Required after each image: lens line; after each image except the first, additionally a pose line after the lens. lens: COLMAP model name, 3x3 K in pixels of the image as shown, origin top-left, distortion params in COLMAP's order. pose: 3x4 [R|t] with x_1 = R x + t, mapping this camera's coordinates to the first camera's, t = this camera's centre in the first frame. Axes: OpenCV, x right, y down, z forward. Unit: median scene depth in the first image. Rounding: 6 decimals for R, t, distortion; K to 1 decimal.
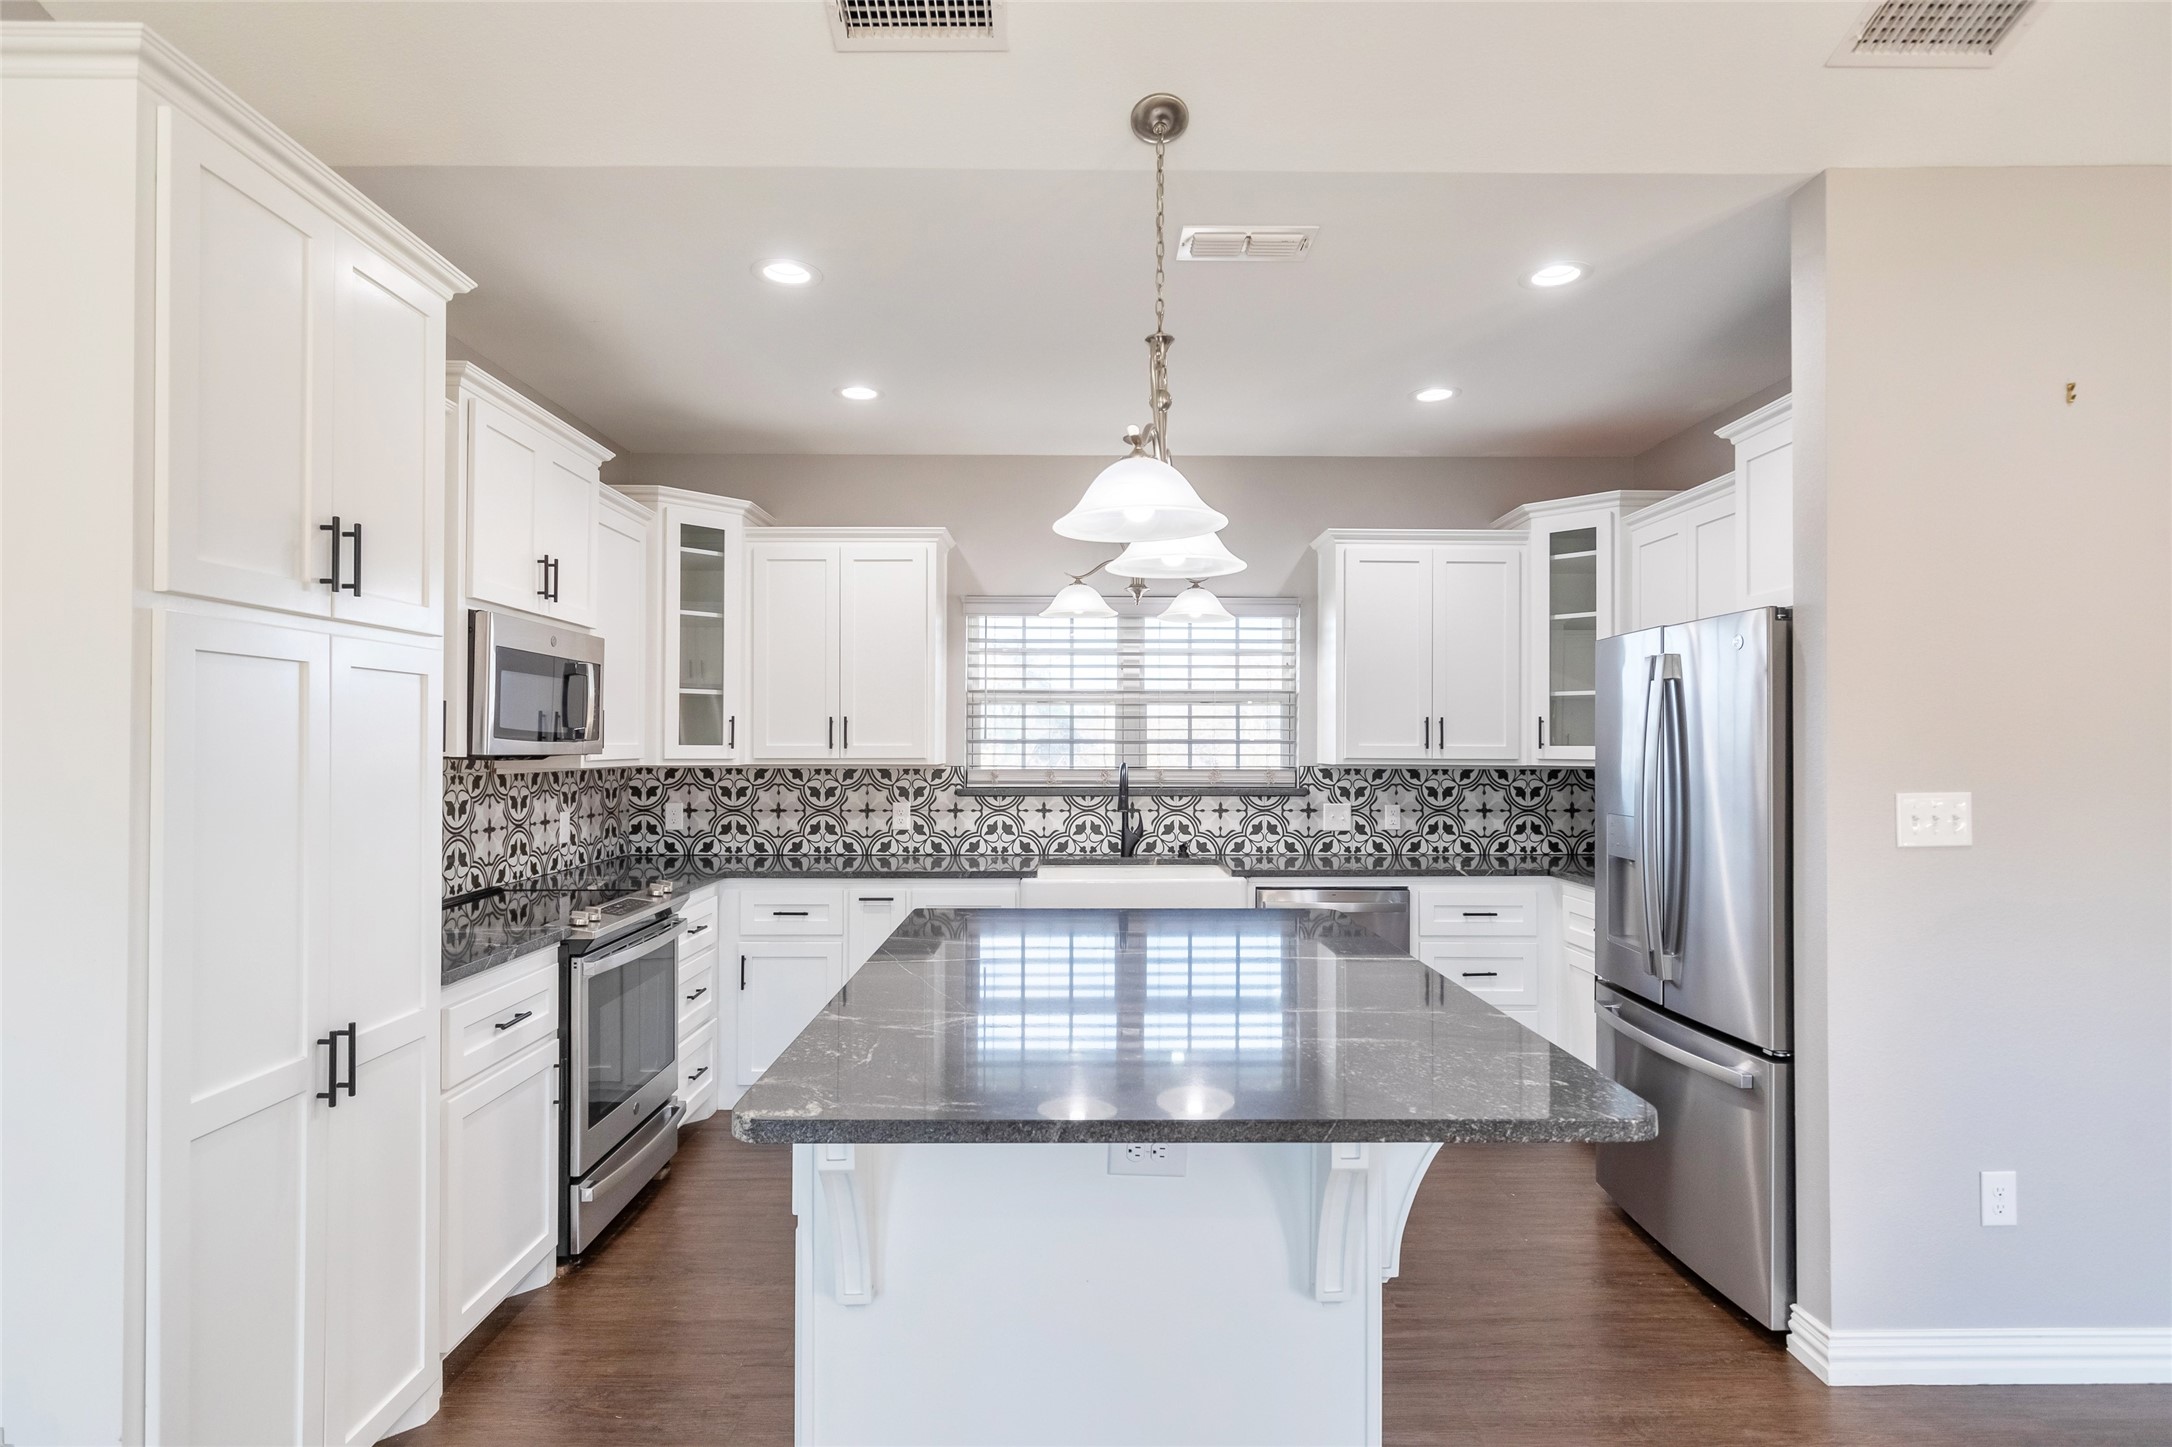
lens RADIAL K [[1096.1, 0, 1083.9], [0, 1096.1, 713.0], [0, 0, 1]] dist [-0.001303, -0.000324]
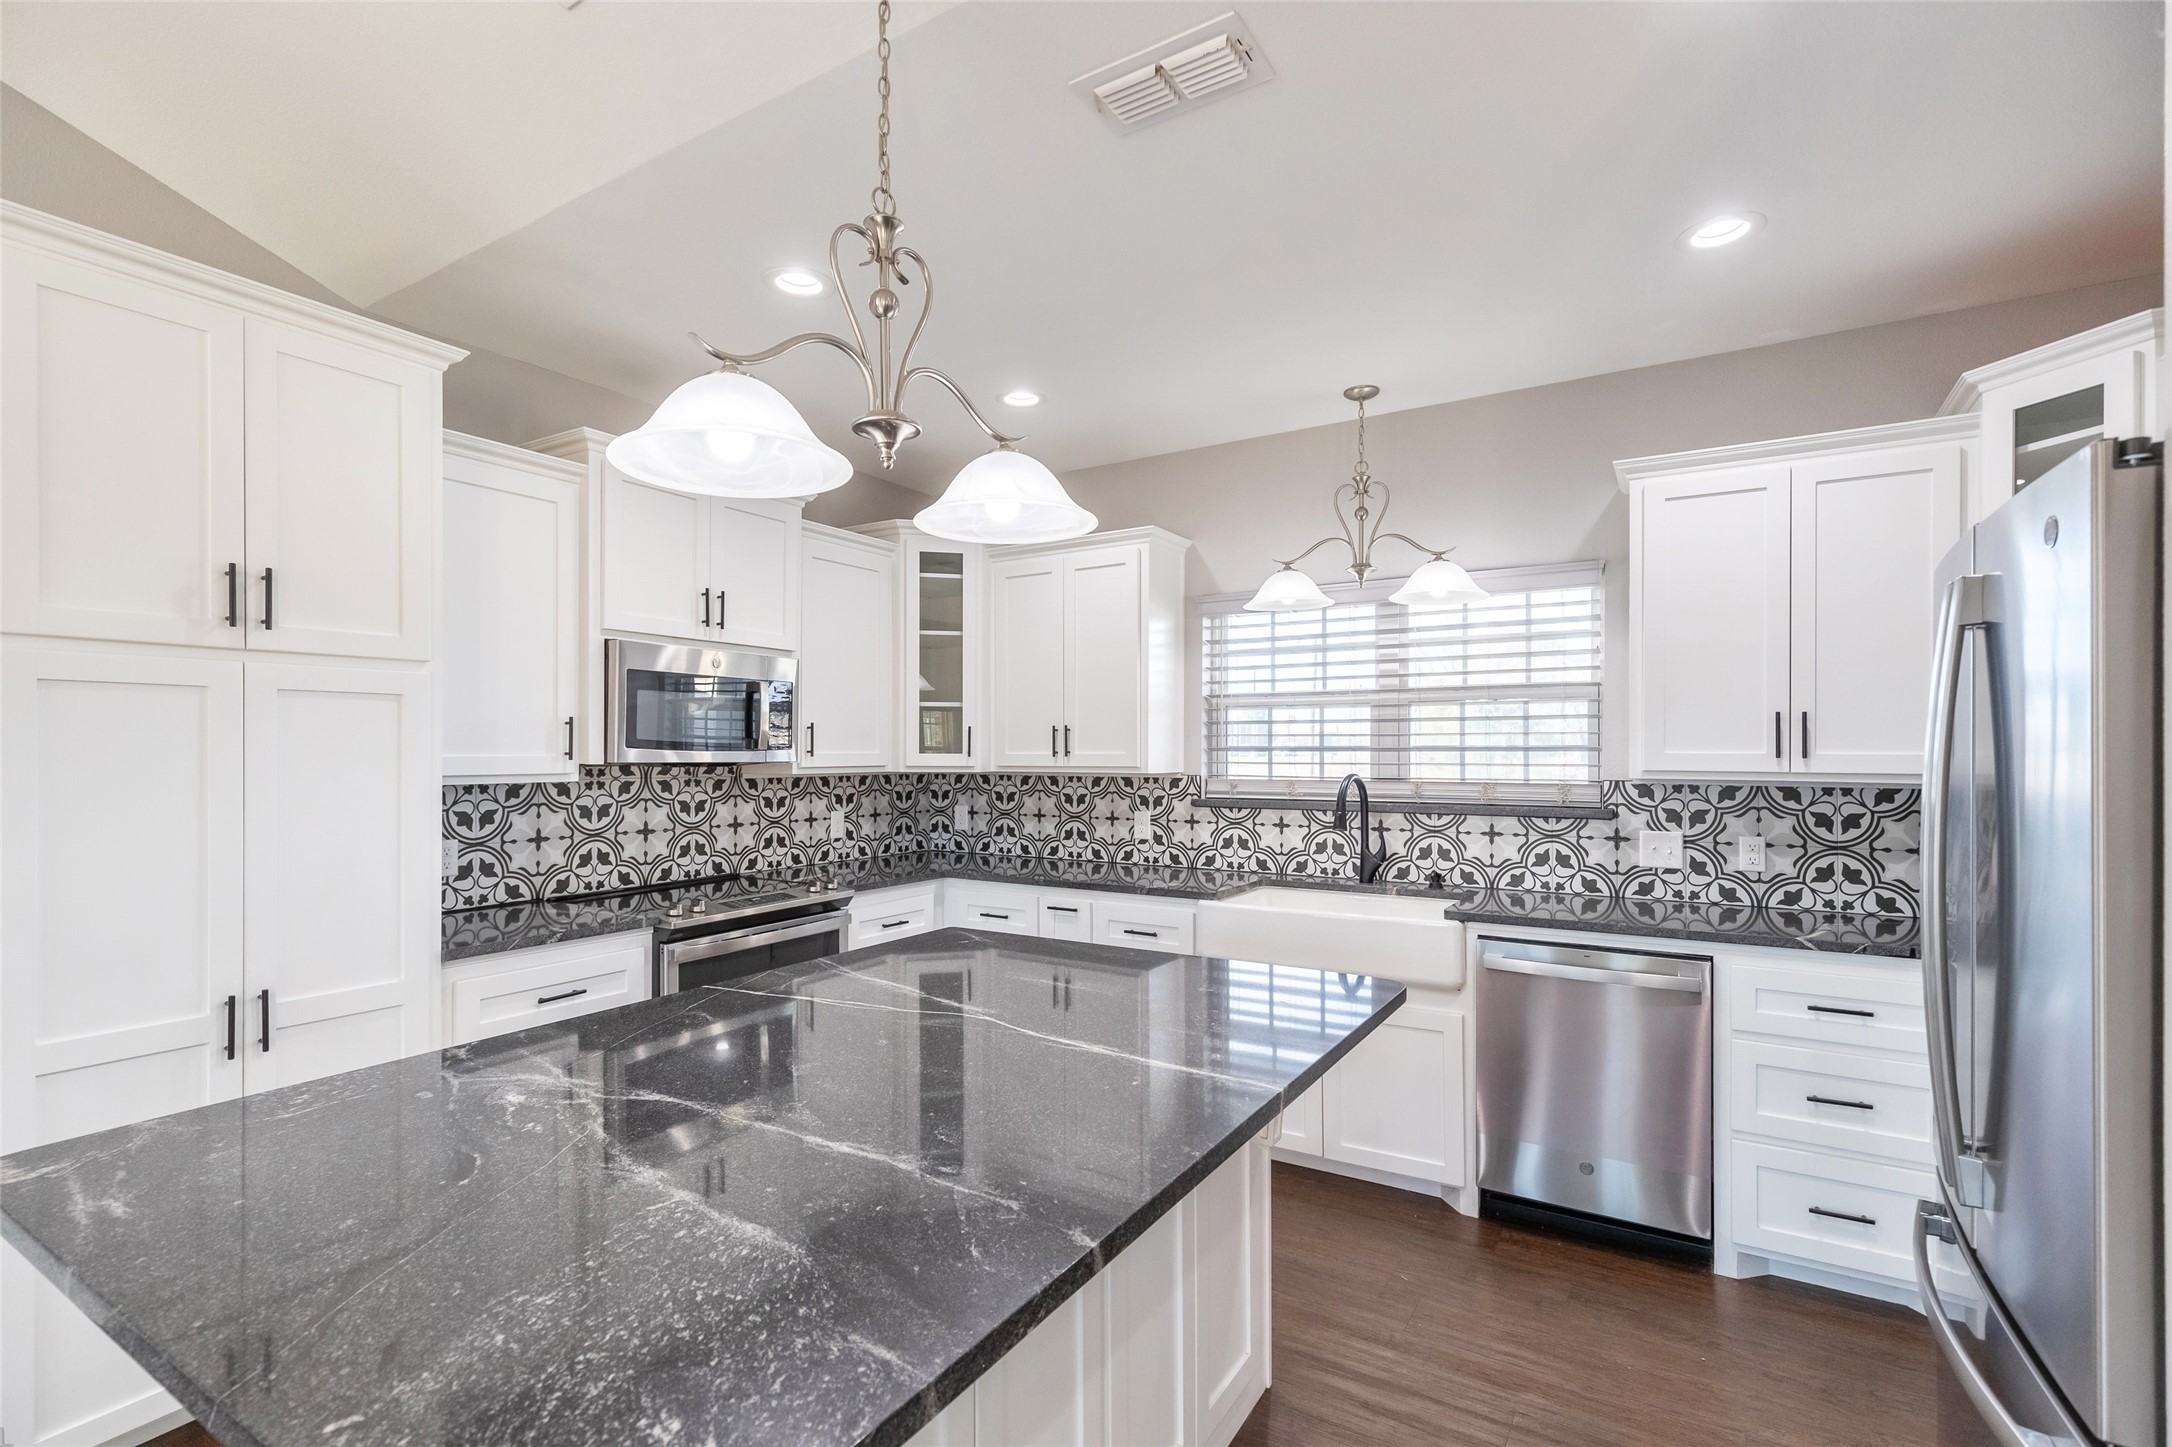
lens RADIAL K [[973.5, 0, 1084.0], [0, 973.5, 732.2], [0, 0, 1]] dist [0.003778, 0.000423]
pose [[0.842038, -0.012615, -0.539270, 0.261114], [0.017446, 0.999840, 0.003851, 0.006211], [0.539135, -0.012651, 0.842124, 0.236510]]
